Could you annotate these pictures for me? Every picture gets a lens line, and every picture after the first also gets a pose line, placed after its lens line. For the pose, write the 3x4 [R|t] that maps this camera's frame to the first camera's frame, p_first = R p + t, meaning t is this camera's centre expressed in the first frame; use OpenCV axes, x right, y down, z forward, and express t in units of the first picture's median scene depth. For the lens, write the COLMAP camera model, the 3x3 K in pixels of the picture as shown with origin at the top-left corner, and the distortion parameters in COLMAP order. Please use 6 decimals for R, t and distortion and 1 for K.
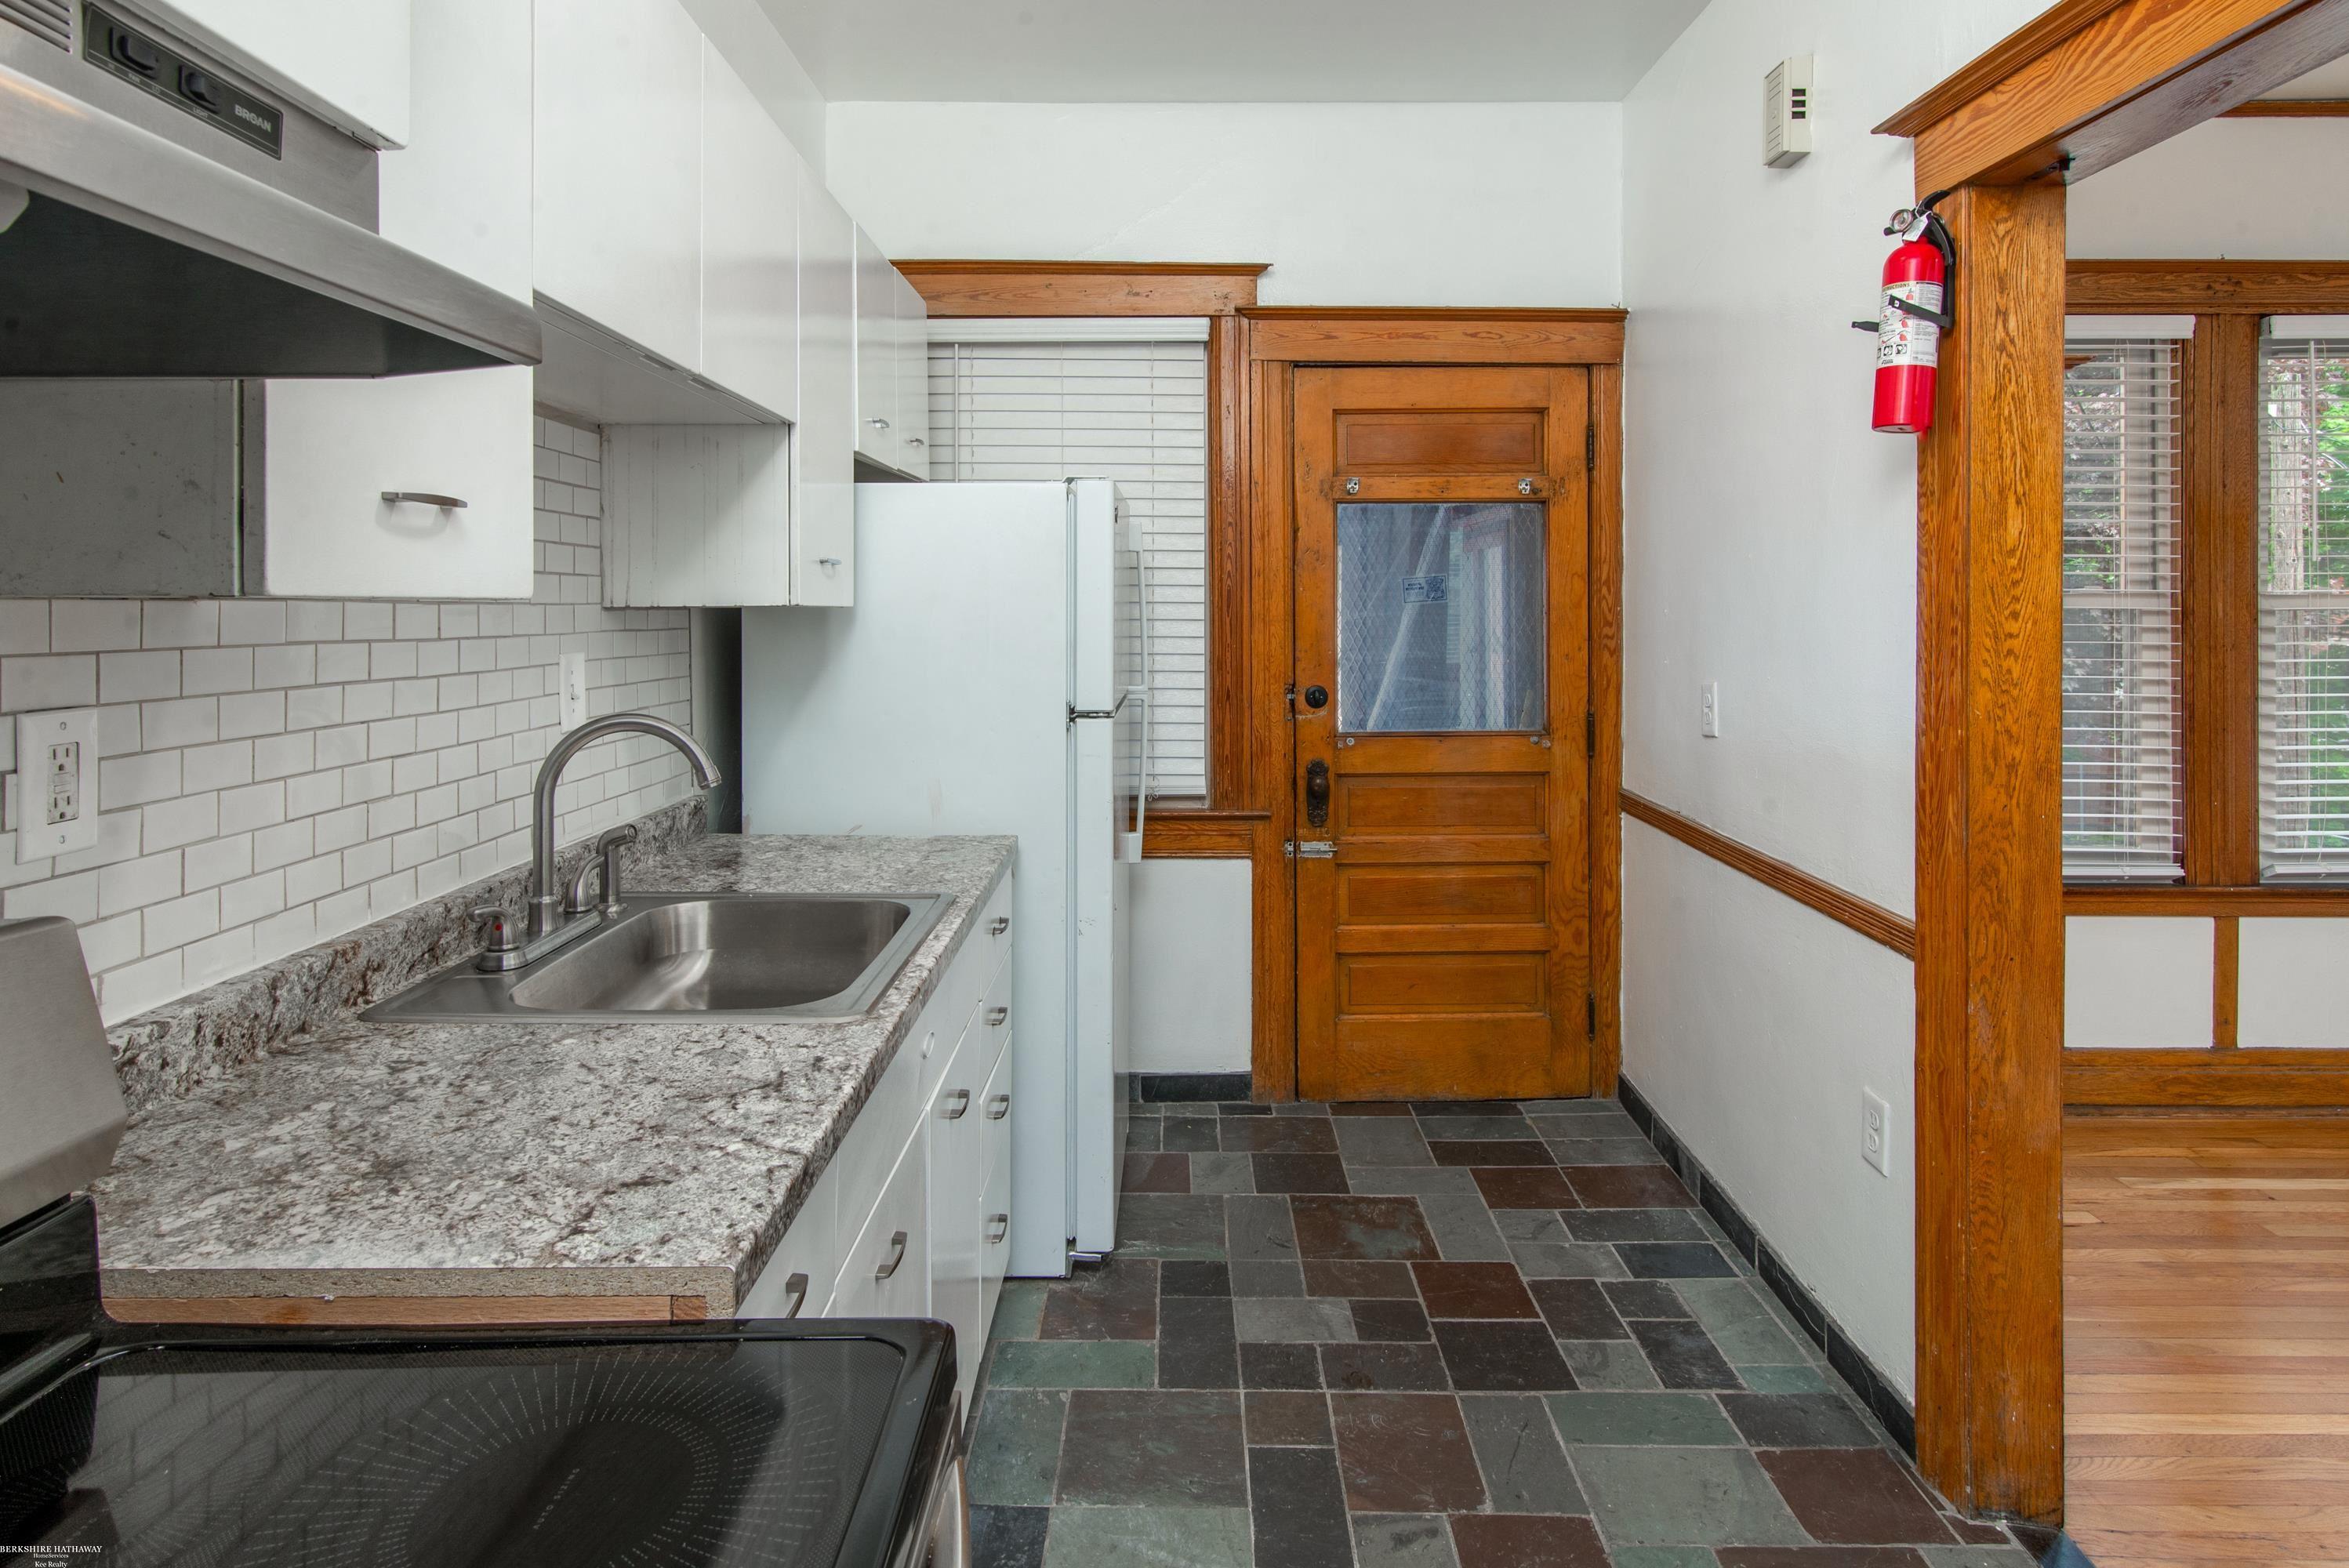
lens RADIAL K [[1318.6, 0, 1176.4], [0, 1318.6, 604.1], [0, 0, 1]] dist [0.001901, 0.000760]
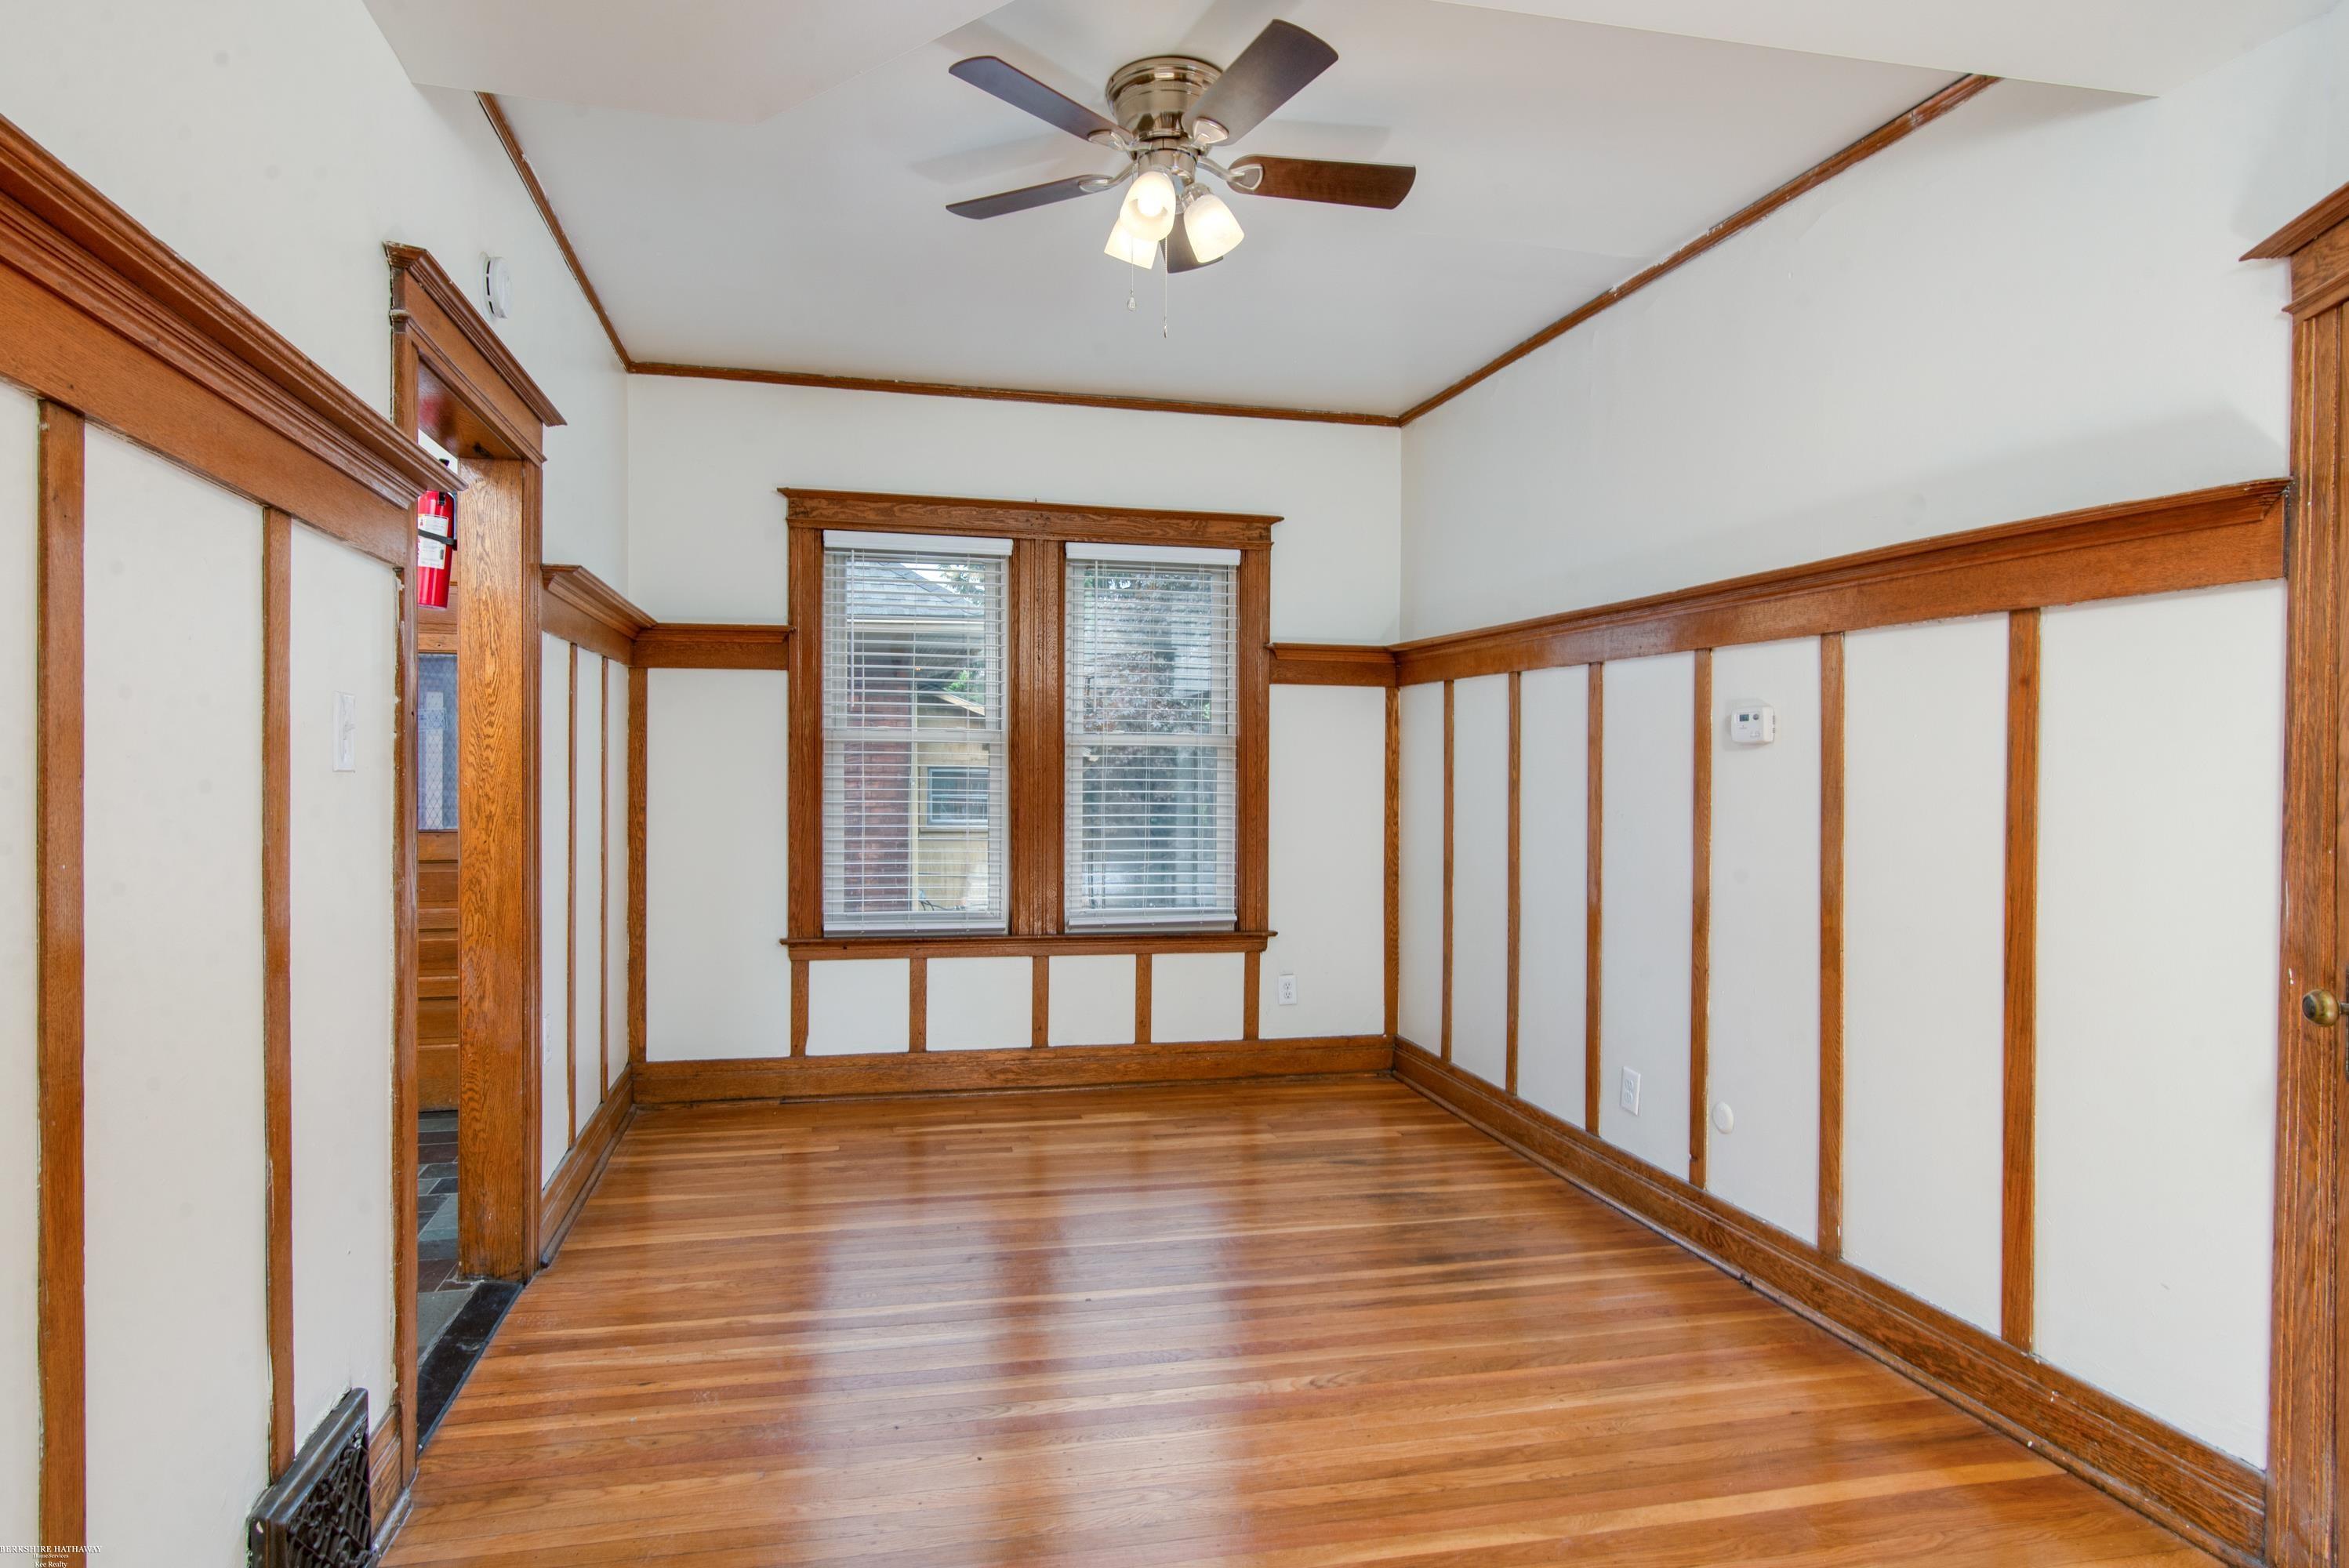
lens RADIAL K [[1306.3, 0, 1174.5], [0, 1306.3, 784.0], [0, 0, 1]] dist [0.000489, 0.000016]
pose [[0.971178, 0.006374, 0.238270, 1.065350], [-0.008622, 0.999928, 0.008393, 0.061678], [-0.238200, -0.010205, 0.971163, -0.757928]]
